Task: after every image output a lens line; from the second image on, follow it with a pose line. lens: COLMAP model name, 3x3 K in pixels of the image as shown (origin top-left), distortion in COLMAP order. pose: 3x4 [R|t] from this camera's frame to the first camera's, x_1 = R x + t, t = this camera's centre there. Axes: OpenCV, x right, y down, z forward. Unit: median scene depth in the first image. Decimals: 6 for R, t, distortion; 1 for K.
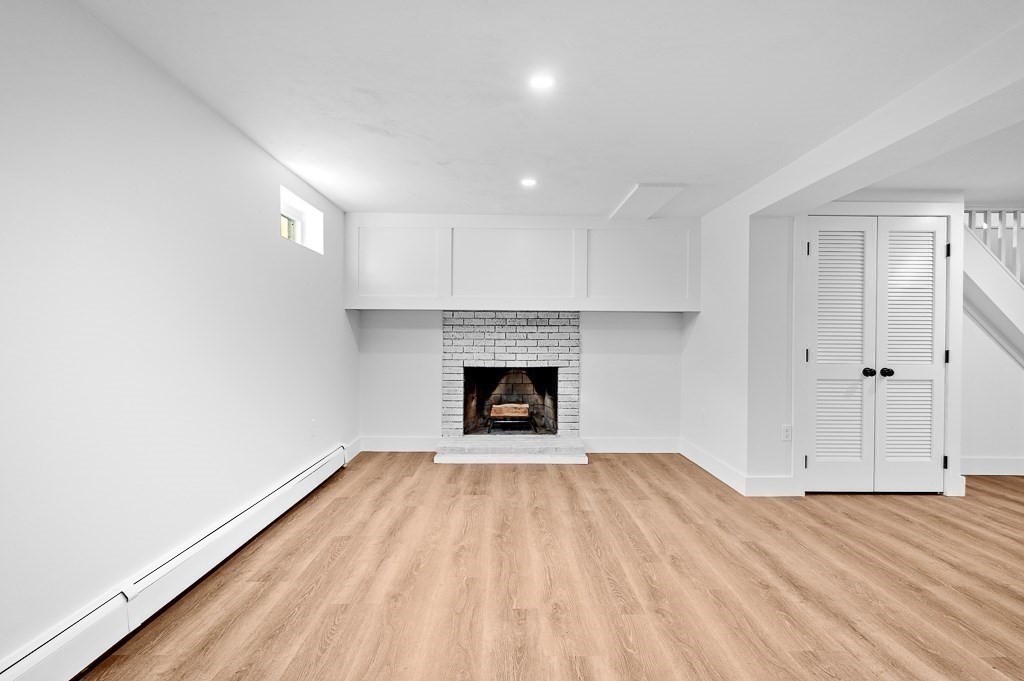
lens RADIAL K [[504.6, 0, 512.2], [0, 504.6, 340.6], [0, 0, 1]] dist [0.000378, -0.000157]
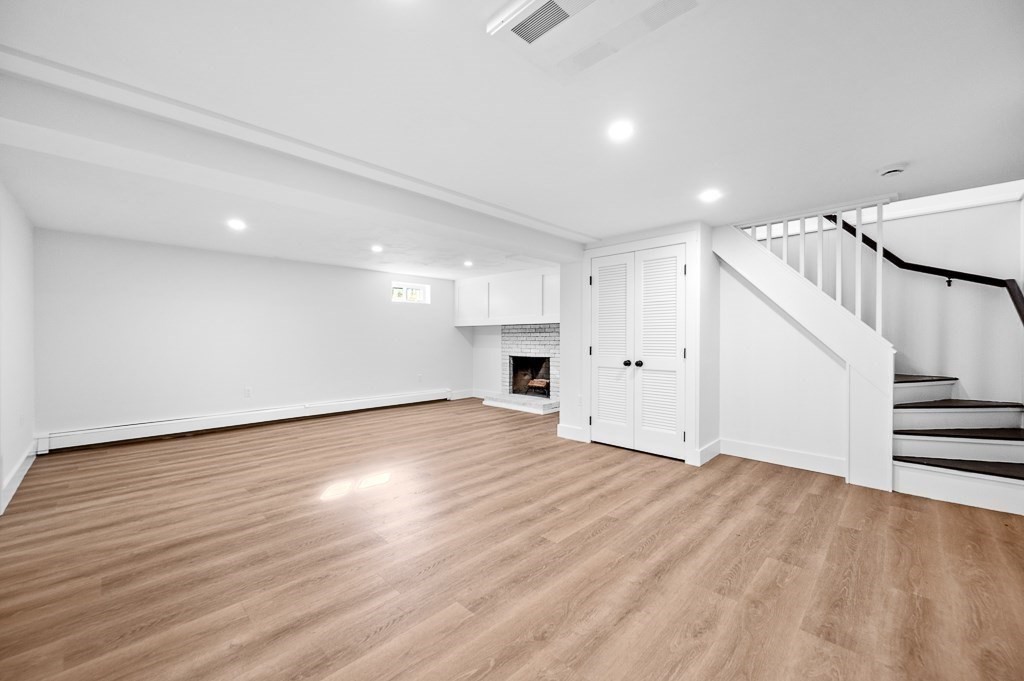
lens RADIAL K [[408.4, 0, 508.9], [0, 408.4, 340.5], [0, 0, 1]] dist [-0.008569, -0.000697]
pose [[0.694539, -0.002514, -0.719451, 0.972944], [-0.001113, 0.999989, -0.004569, 0.003667], [0.719454, 0.003973, 0.694528, -0.023286]]
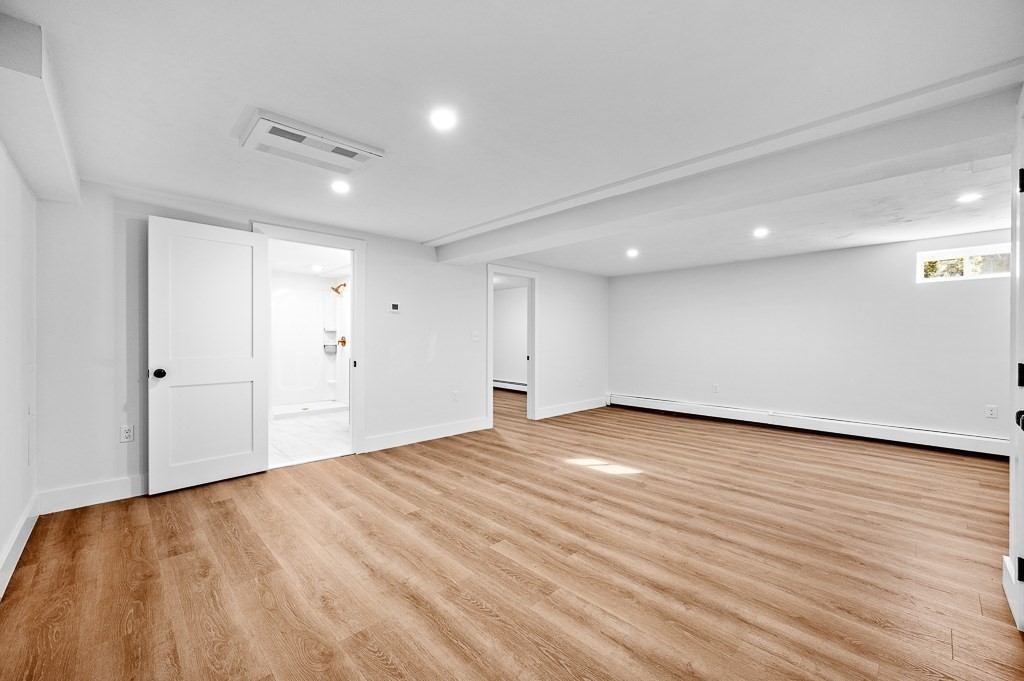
lens RADIAL K [[408.4, 0, 509.6], [0, 408.4, 338.7], [0, 0, 1]] dist [-0.008569, -0.000697]
pose [[-0.737825, -0.008789, -0.674935, 0.971156], [-0.014456, 0.999892, 0.002782, -0.004202], [0.674837, 0.011810, -0.737872, 0.710360]]
